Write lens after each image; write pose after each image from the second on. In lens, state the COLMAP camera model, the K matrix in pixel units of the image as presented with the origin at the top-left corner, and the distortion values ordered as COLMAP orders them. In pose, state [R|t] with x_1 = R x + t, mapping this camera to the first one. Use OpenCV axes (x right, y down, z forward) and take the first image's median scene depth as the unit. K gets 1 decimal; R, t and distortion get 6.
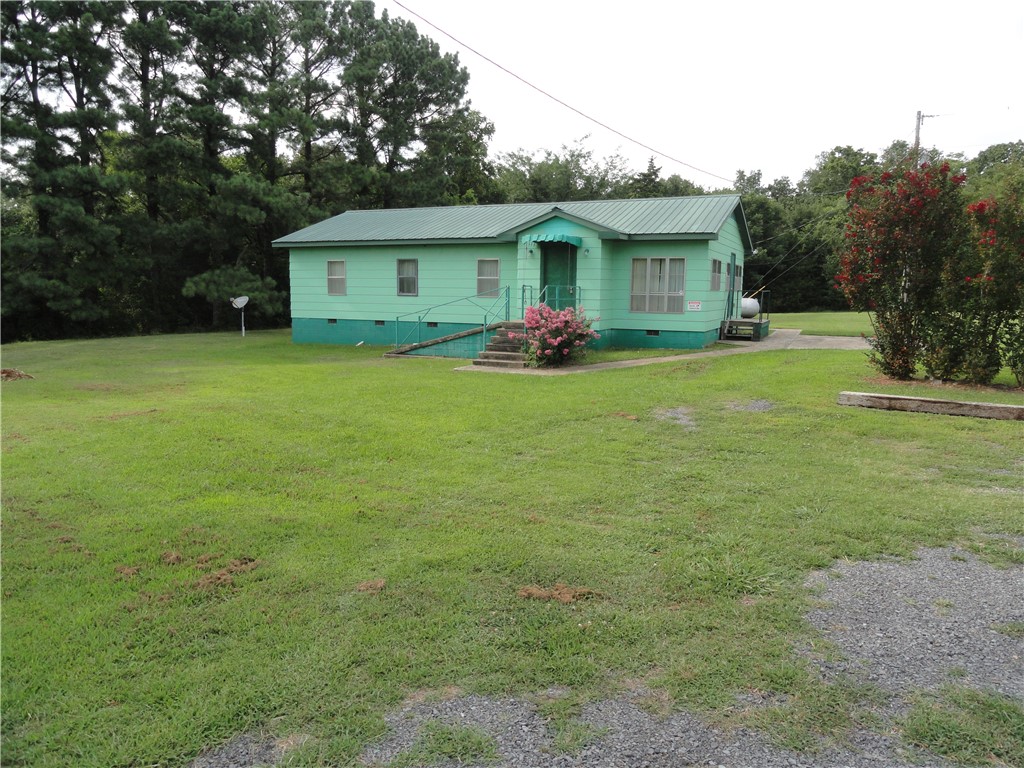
lens RADIAL K [[720.2, 0, 509.8], [0, 720.2, 384.7], [0, 0, 1]] dist [0.002549, -0.003008]
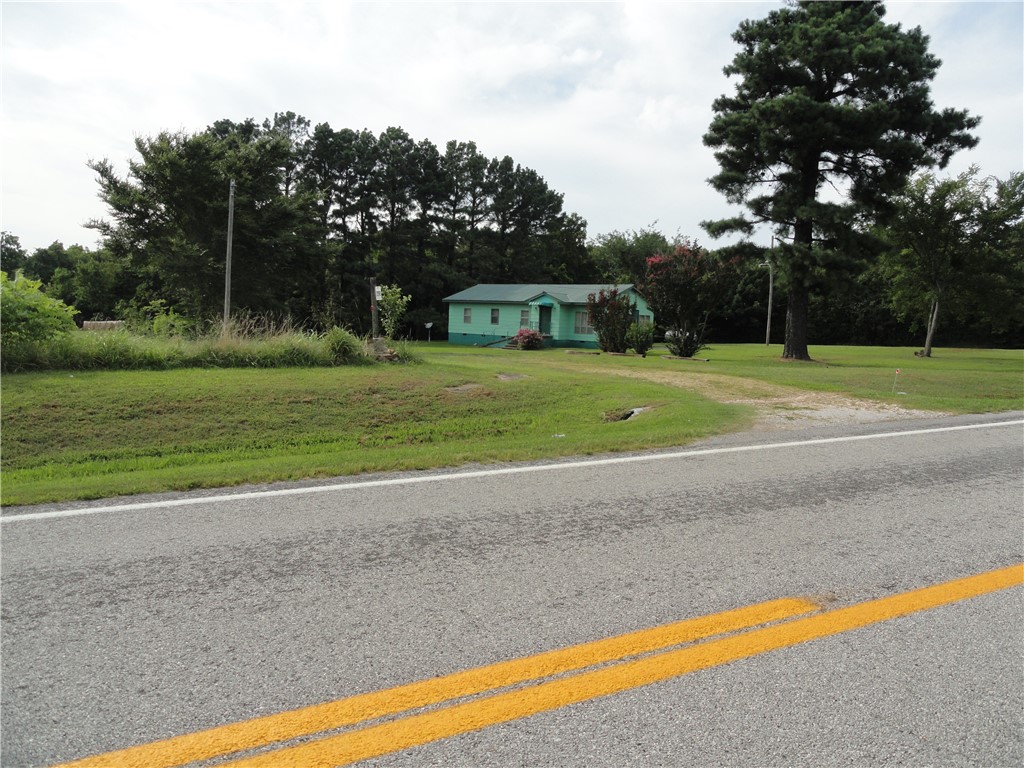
lens RADIAL K [[720.2, 0, 509.8], [0, 720.2, 384.7], [0, 0, 1]] dist [0.002549, -0.003008]
pose [[0.964834, 0.050297, -0.258001, 0.459419], [-0.061798, 0.997415, -0.036660, 0.136445], [0.255491, 0.051314, 0.965449, -1.089462]]
